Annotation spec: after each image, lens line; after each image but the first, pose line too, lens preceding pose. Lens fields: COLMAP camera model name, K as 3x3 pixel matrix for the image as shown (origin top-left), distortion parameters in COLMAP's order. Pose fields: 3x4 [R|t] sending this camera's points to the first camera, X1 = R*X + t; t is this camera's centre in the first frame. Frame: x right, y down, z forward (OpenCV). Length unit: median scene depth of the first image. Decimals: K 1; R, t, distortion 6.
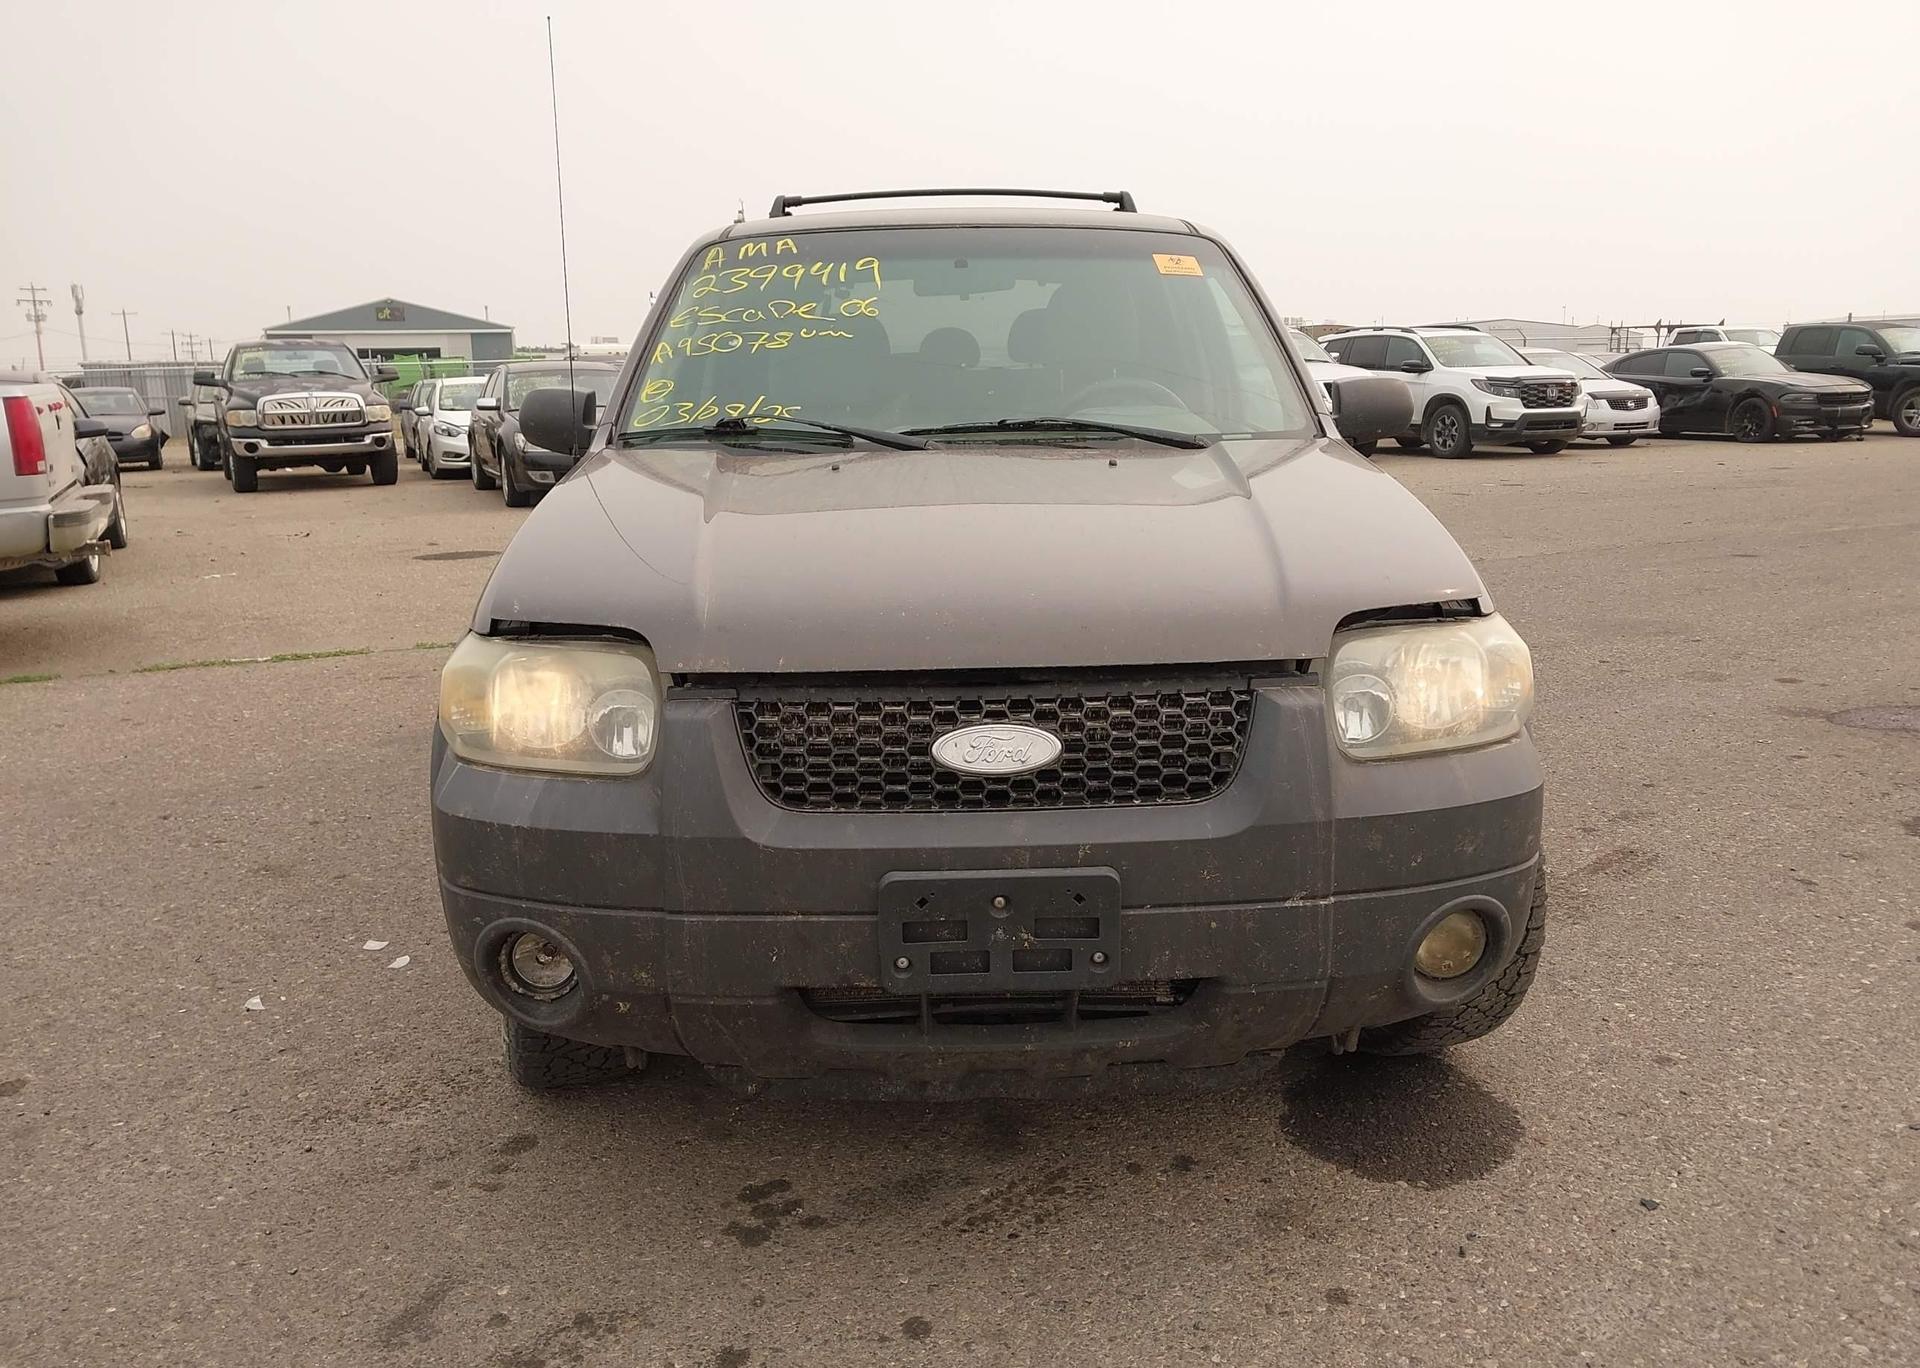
lens RADIAL K [[1545.7, 0, 894.4], [0, 1545.7, 651.4], [0, 0, 1]] dist [0.059990, -0.067585]
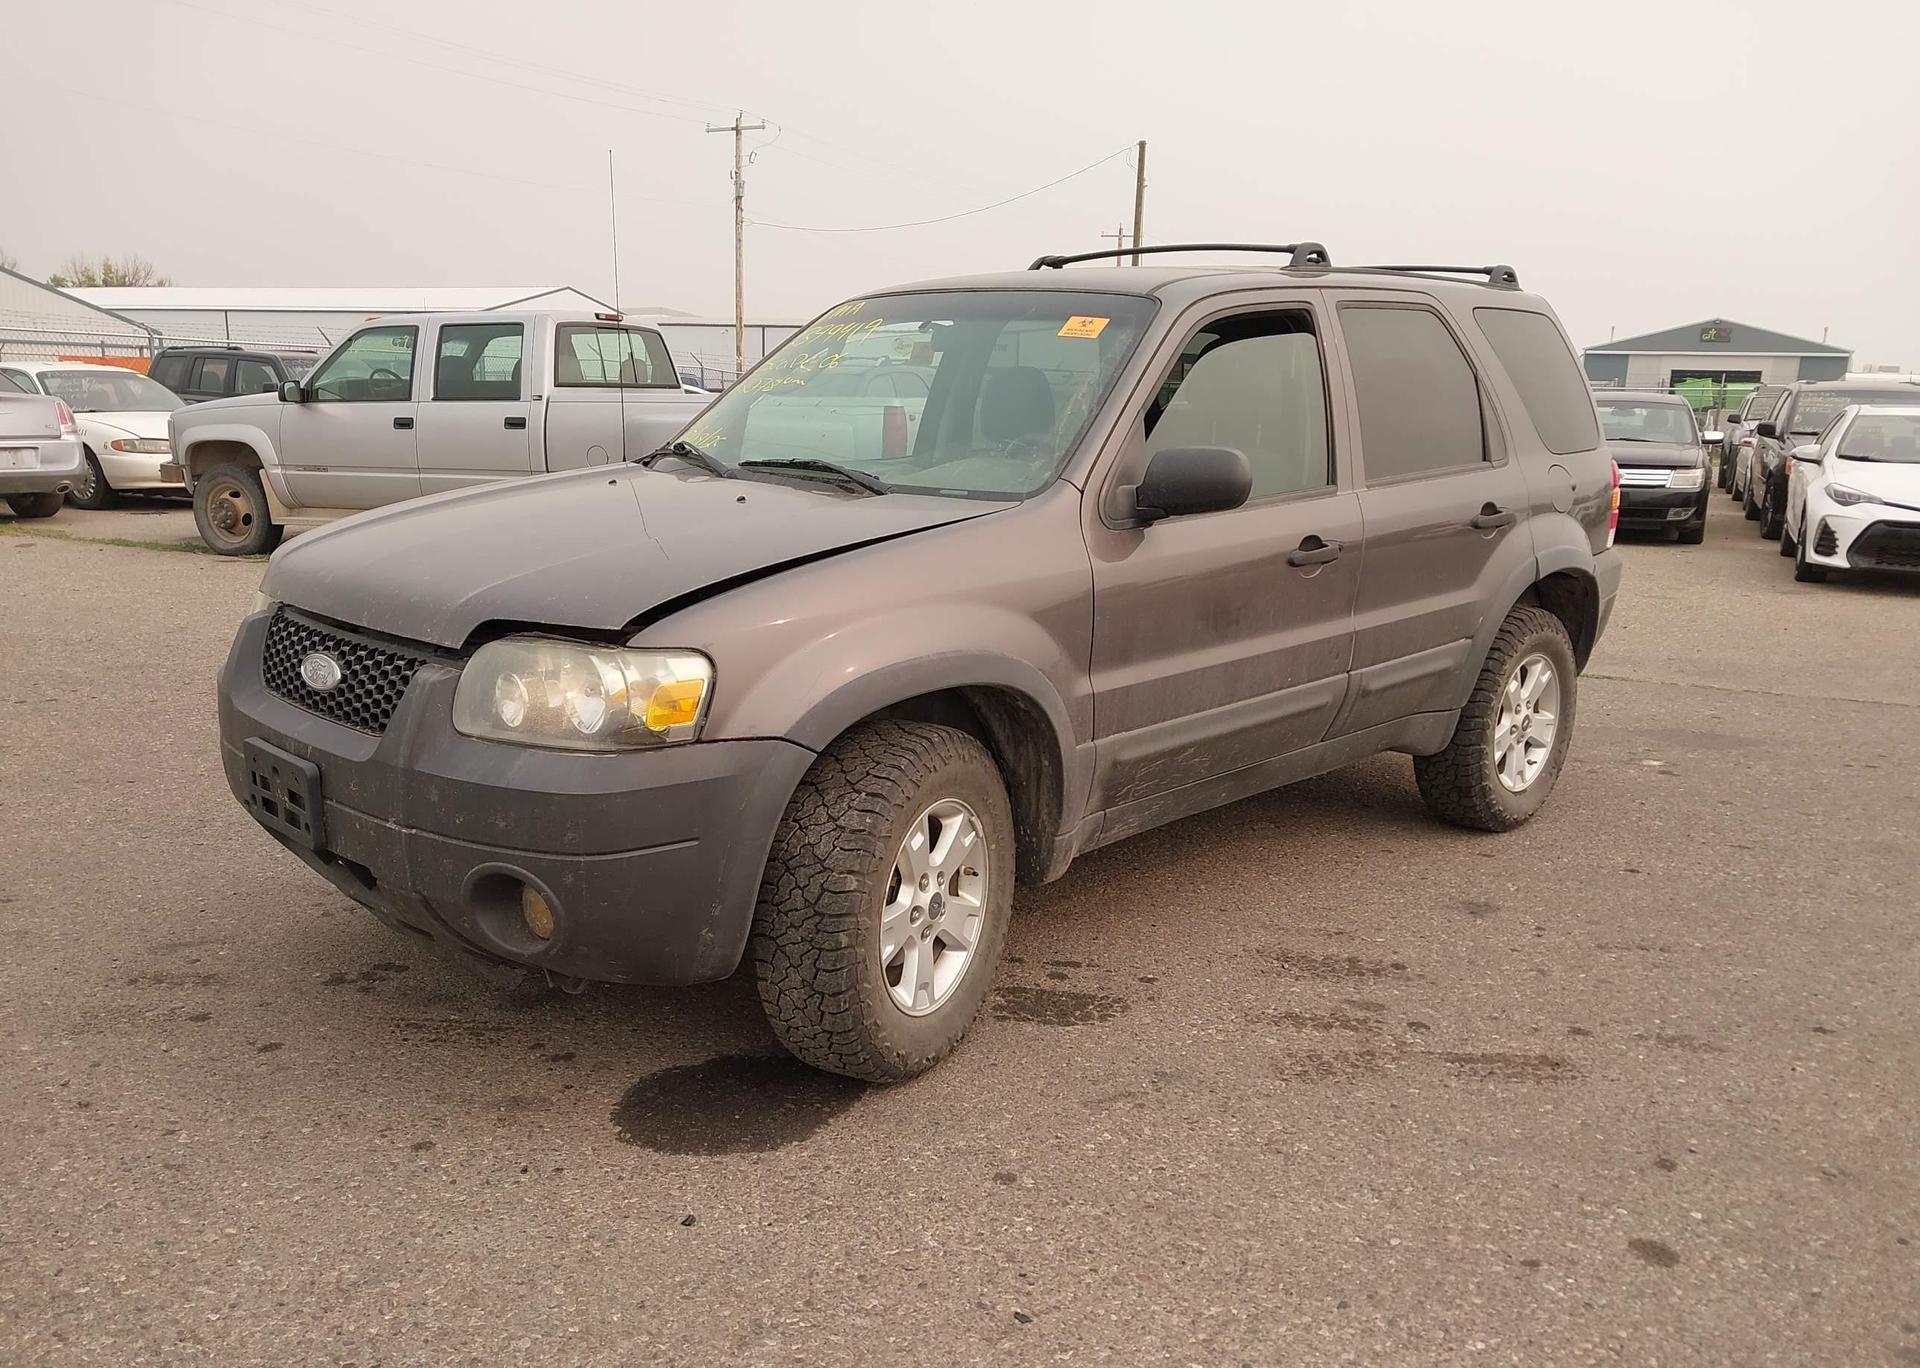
lens RADIAL K [[1545.7, 0, 990.2], [0, 1545.7, 665.1], [0, 0, 1]] dist [0.059990, -0.067585]
pose [[0.683077, 0.168718, -0.710591, 0.737167], [-0.169786, 0.982979, 0.070180, -0.073105], [0.710336, 0.072710, 0.700097, 0.205207]]
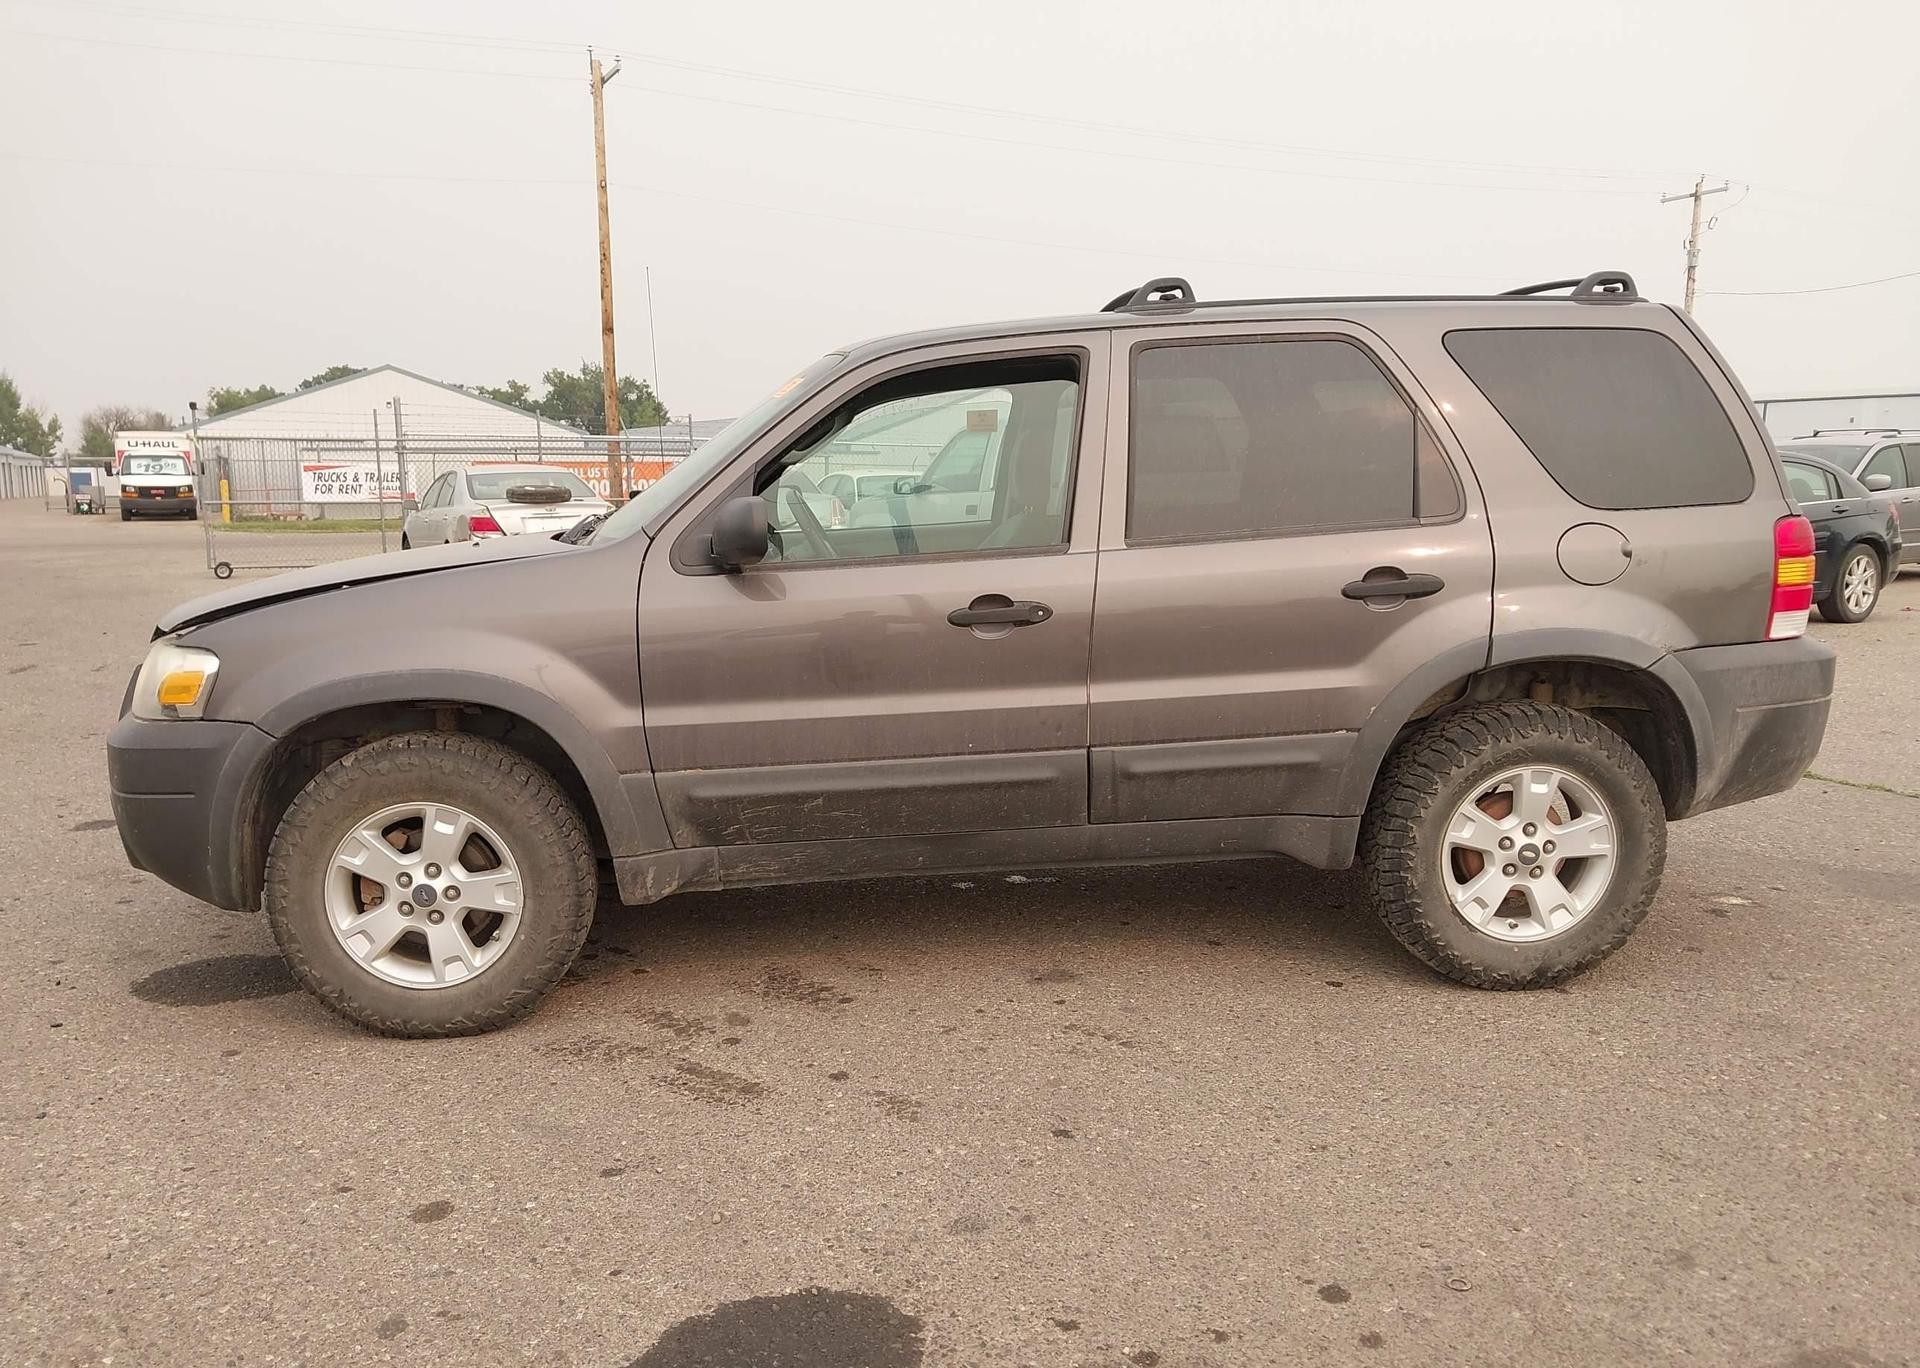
lens RADIAL K [[1545.7, 0, 966.3], [0, 1545.7, 675.2], [0, 0, 1]] dist [0.059990, -0.067585]
pose [[0.039409, 0.148892, -0.988068, 1.054300], [-0.170706, 0.975302, 0.140160, -0.189149], [0.984534, 0.163145, 0.063853, 0.912497]]
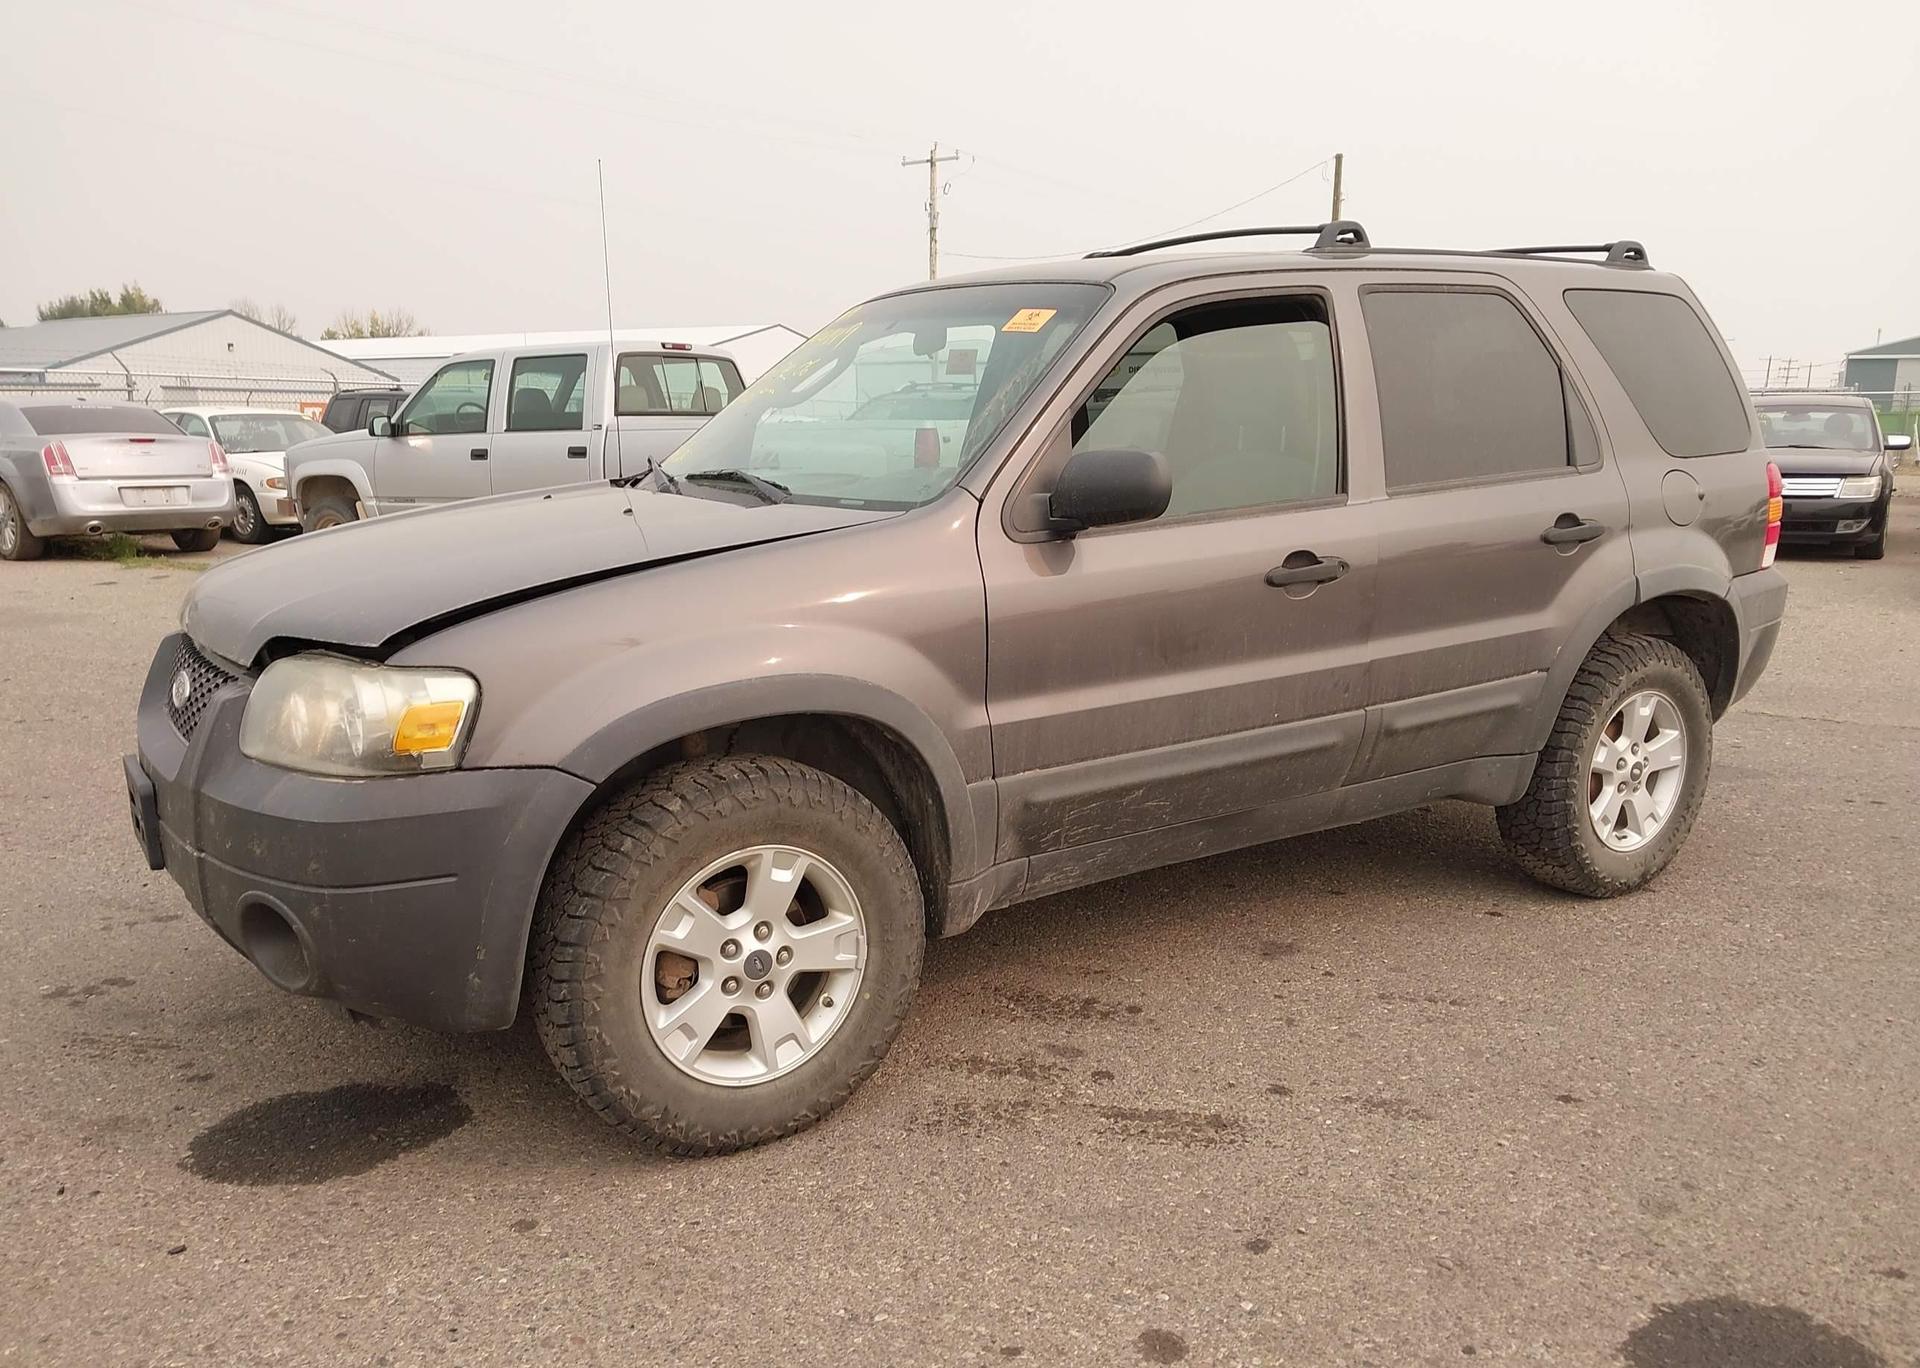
lens RADIAL K [[1545.7, 0, 976.3], [0, 1545.7, 691.4], [0, 0, 1]] dist [0.059990, -0.067585]
pose [[0.519710, 0.168132, -0.837636, 0.799059], [-0.163065, 0.981941, 0.095924, -0.094281], [0.838637, 0.086737, 0.537741, 0.411259]]
